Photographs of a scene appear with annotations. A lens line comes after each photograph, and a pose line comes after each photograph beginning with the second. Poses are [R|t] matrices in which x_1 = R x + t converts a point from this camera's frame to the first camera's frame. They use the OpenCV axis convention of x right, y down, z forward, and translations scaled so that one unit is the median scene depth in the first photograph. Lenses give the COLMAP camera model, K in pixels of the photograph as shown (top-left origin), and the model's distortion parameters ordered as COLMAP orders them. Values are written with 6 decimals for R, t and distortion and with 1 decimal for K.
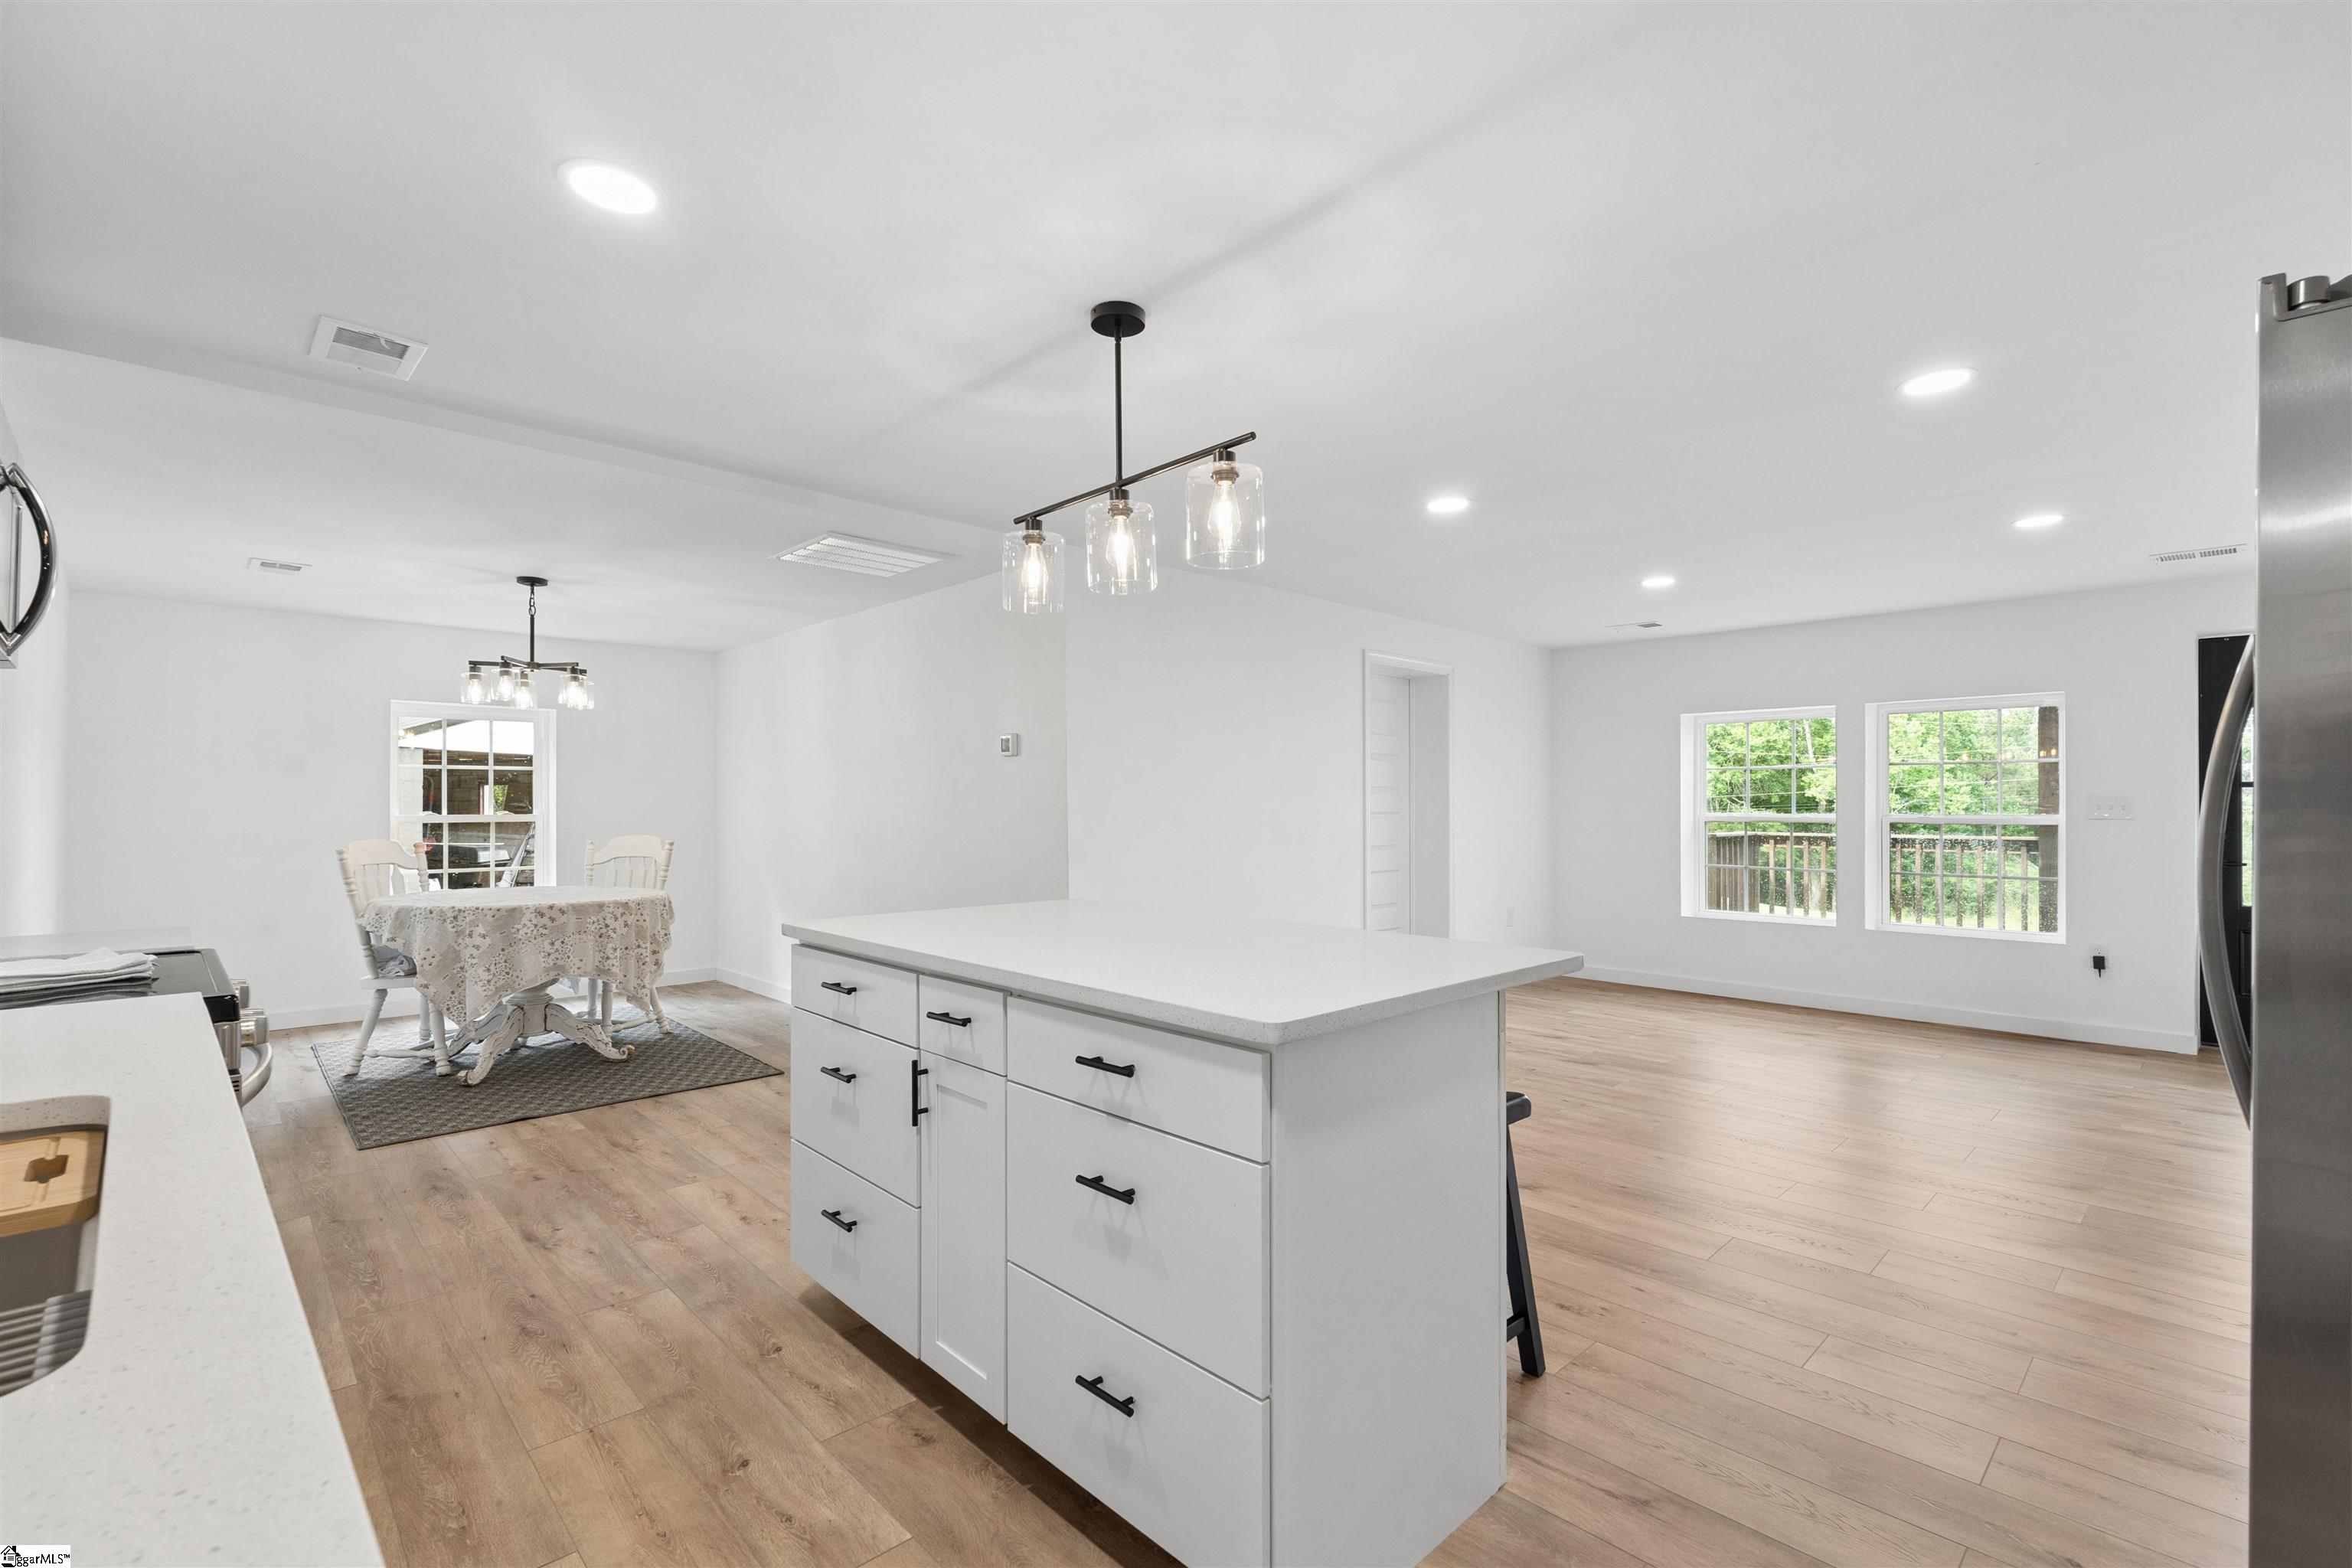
lens RADIAL K [[1034.4, 0, 1174.6], [0, 1034.4, 797.0], [0, 0, 1]] dist [-0.004871, -0.000439]
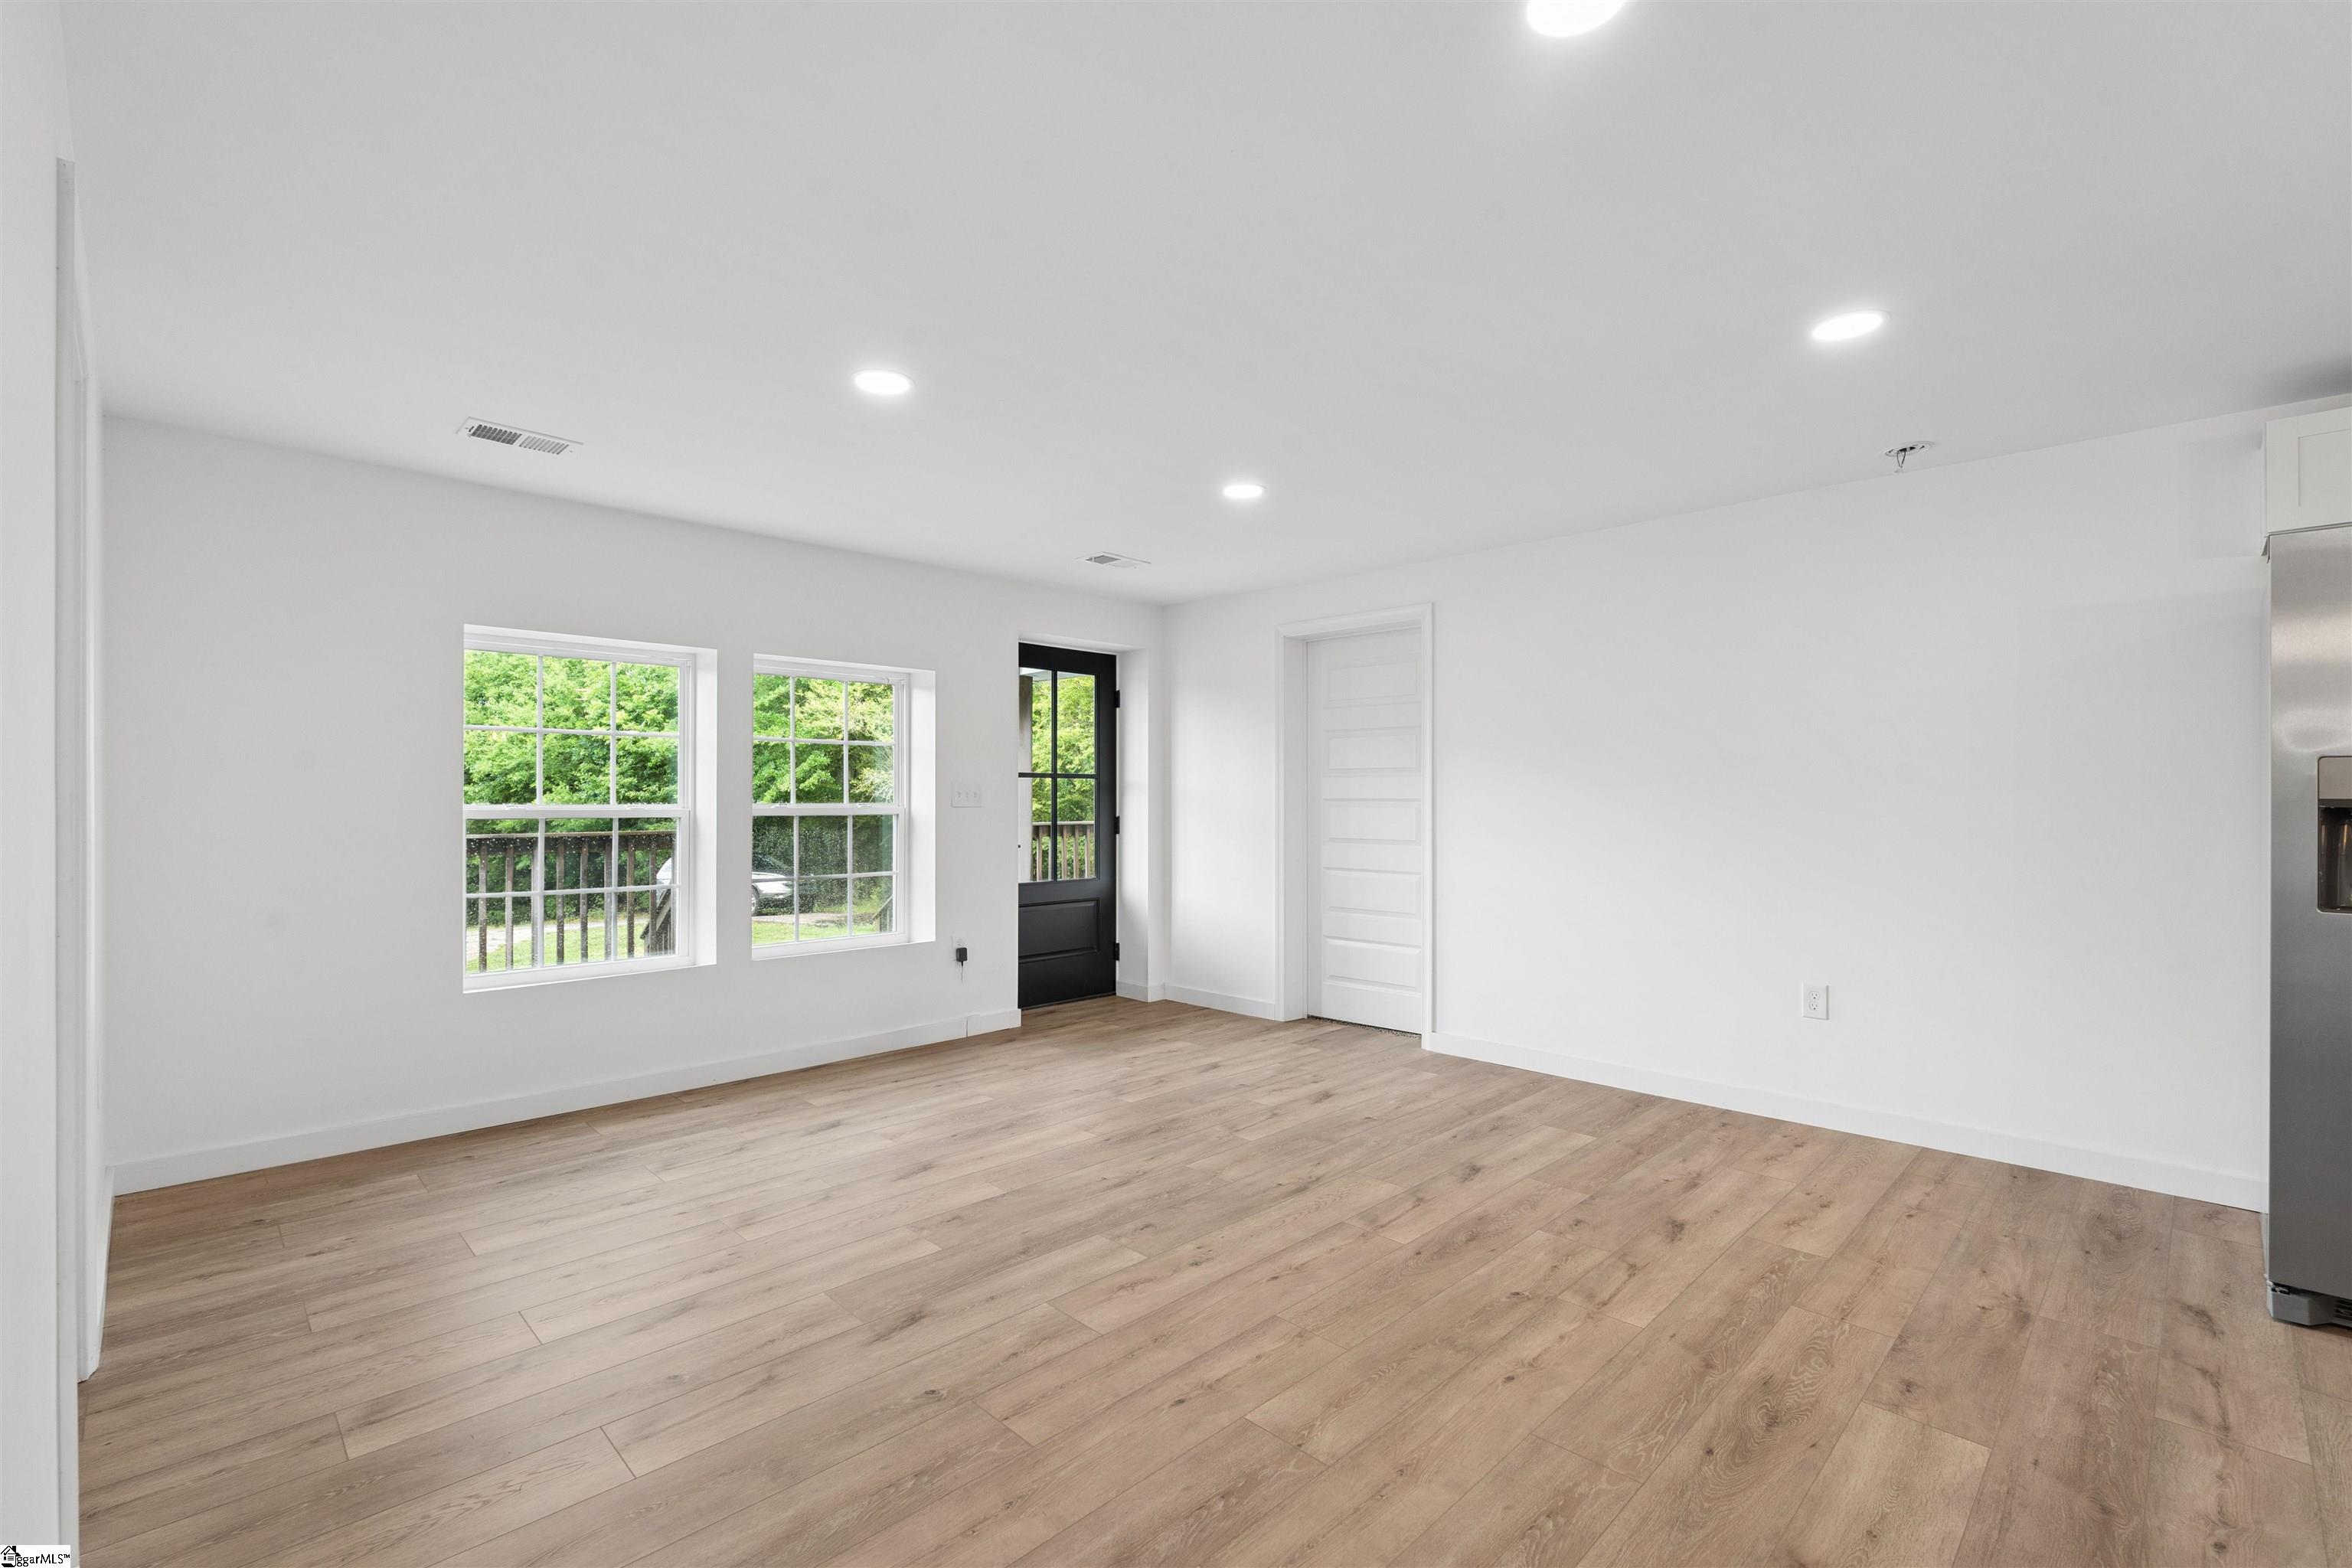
lens RADIAL K [[1029.8, 0, 1181.4], [0, 1029.8, 796.0], [0, 0, 1]] dist [-0.005730, 0.000102]
pose [[-0.023641, 0.002843, 0.999716, -0.100068], [-0.008400, 0.999960, -0.003043, 0.015099], [-0.999685, -0.008469, -0.023616, 1.030296]]
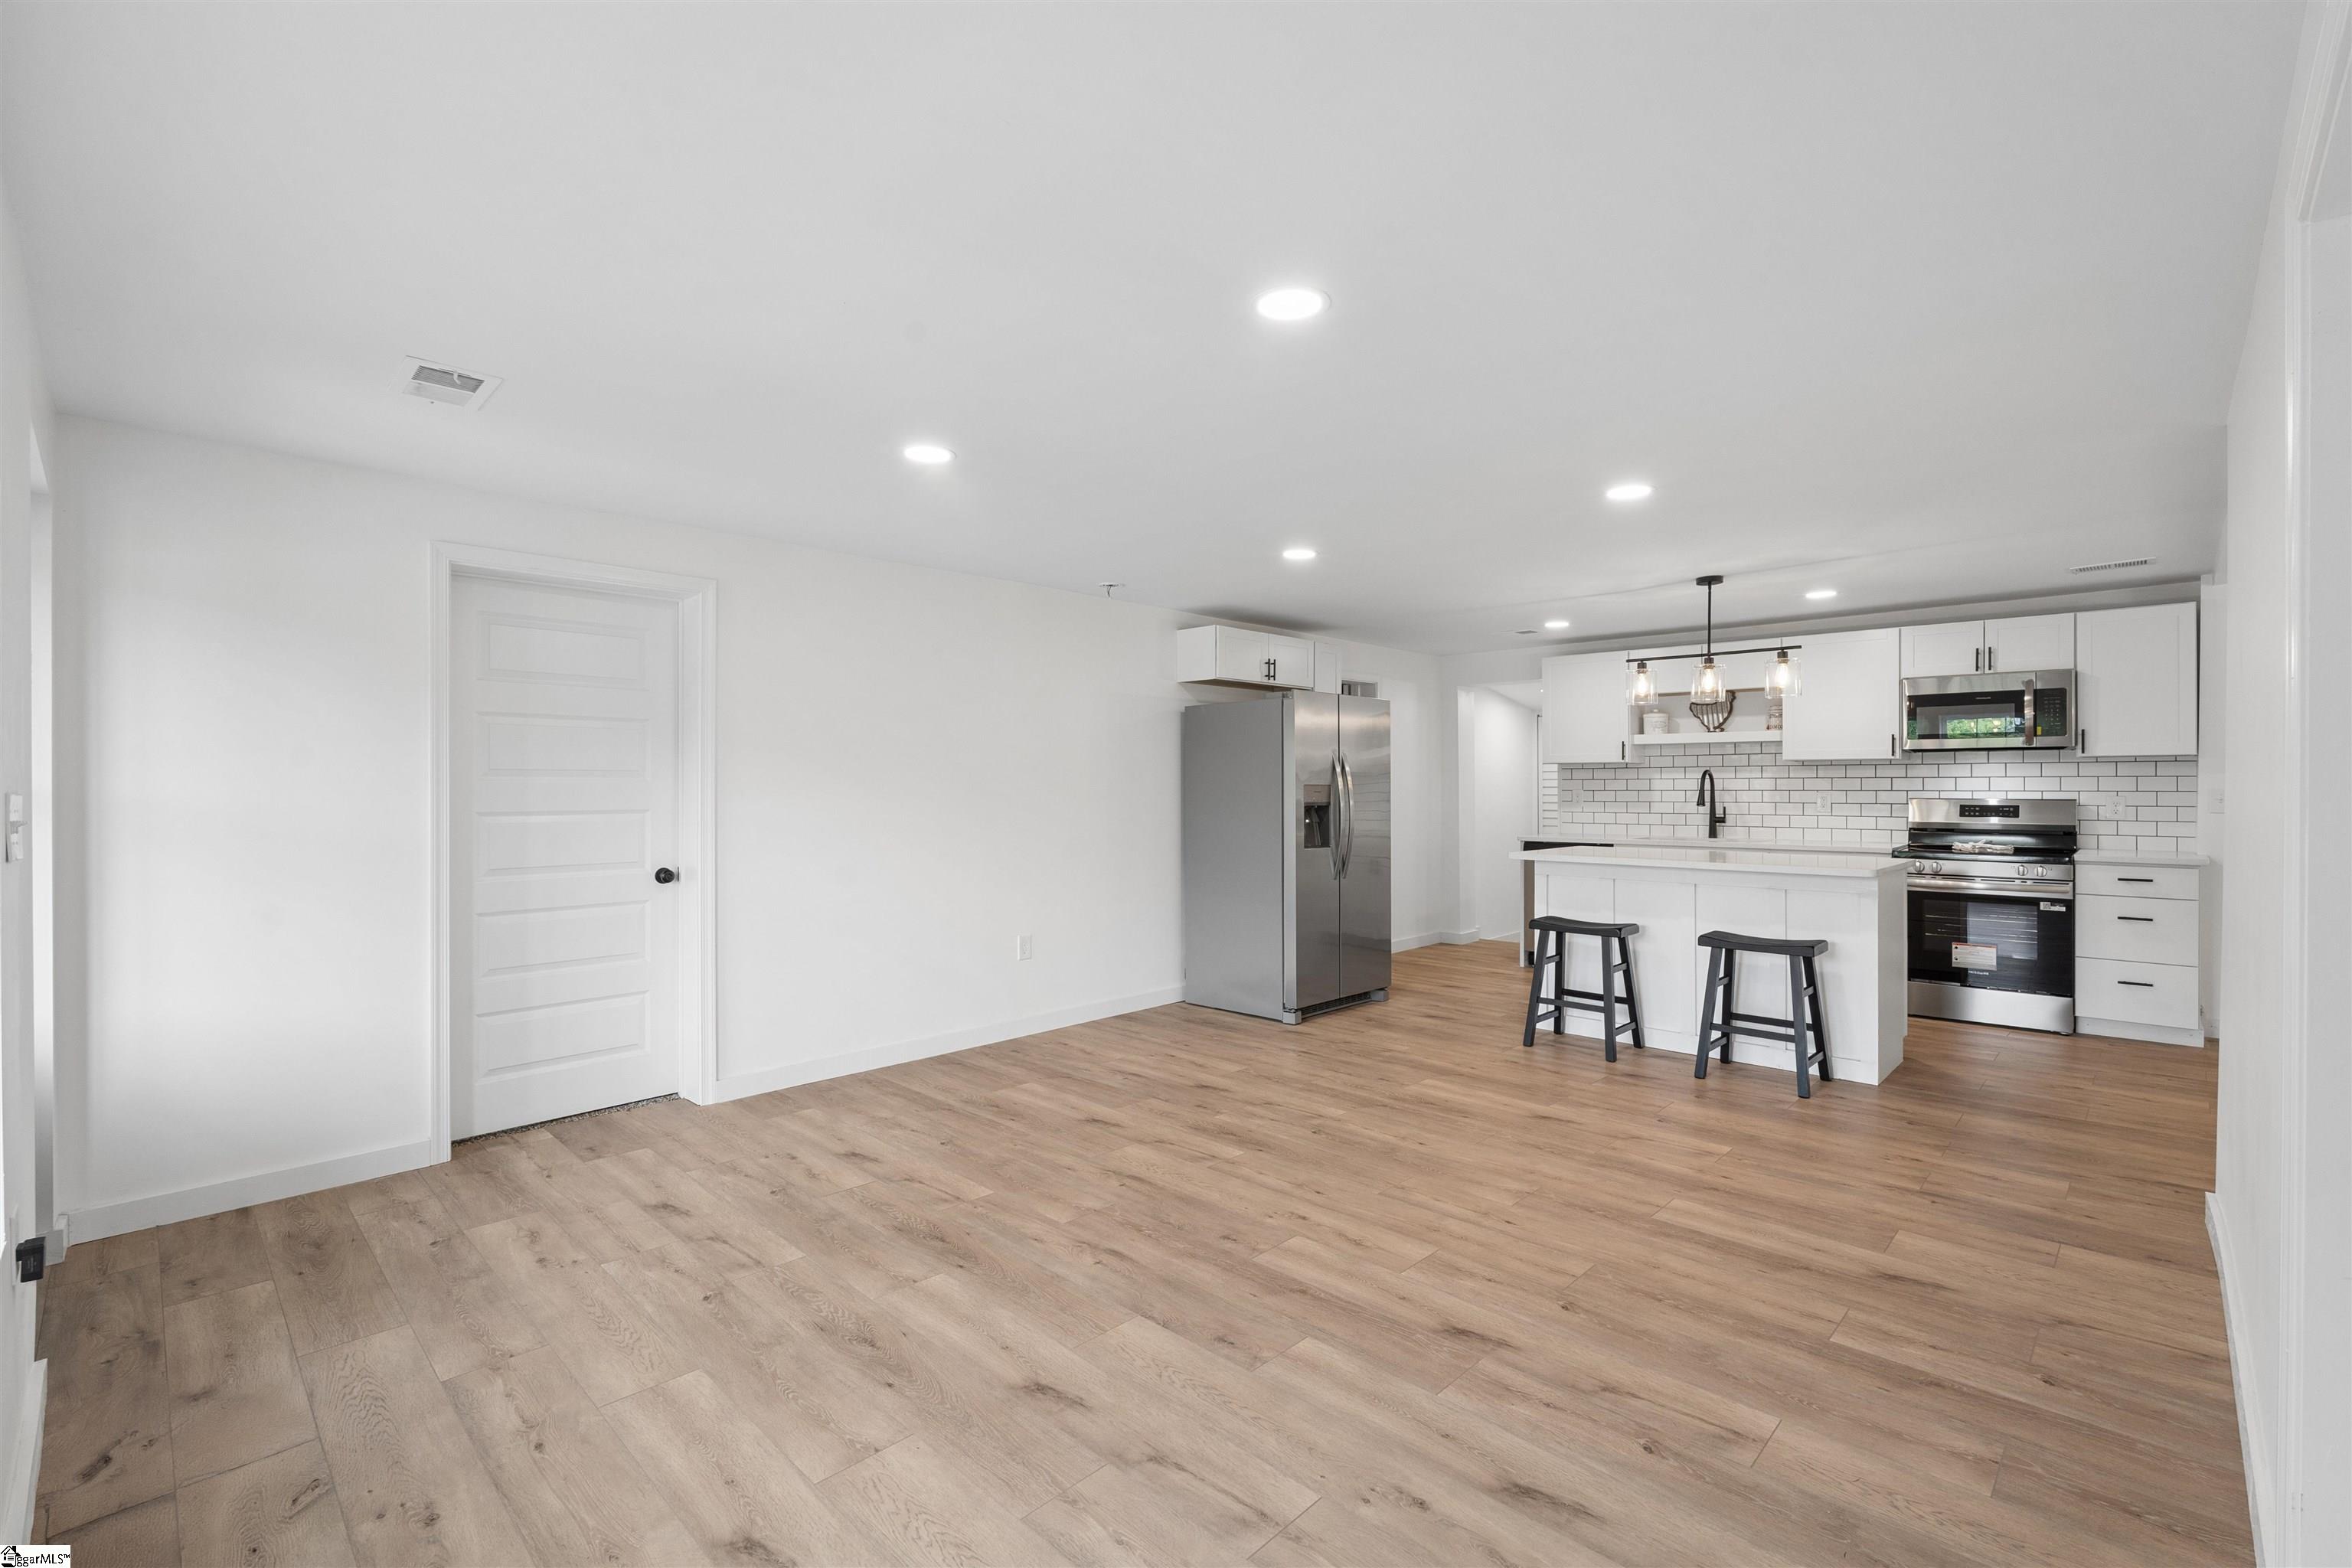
lens RADIAL K [[1027.1, 0, 1183.1], [0, 1027.1, 784.0], [0, 0, 1]] dist [-0.005903, -0.000034]
pose [[-0.999240, 0.001409, -0.038944, 0.641012], [0.001788, 0.999951, -0.009696, -0.001406], [0.038929, -0.009759, -0.999194, 1.729427]]
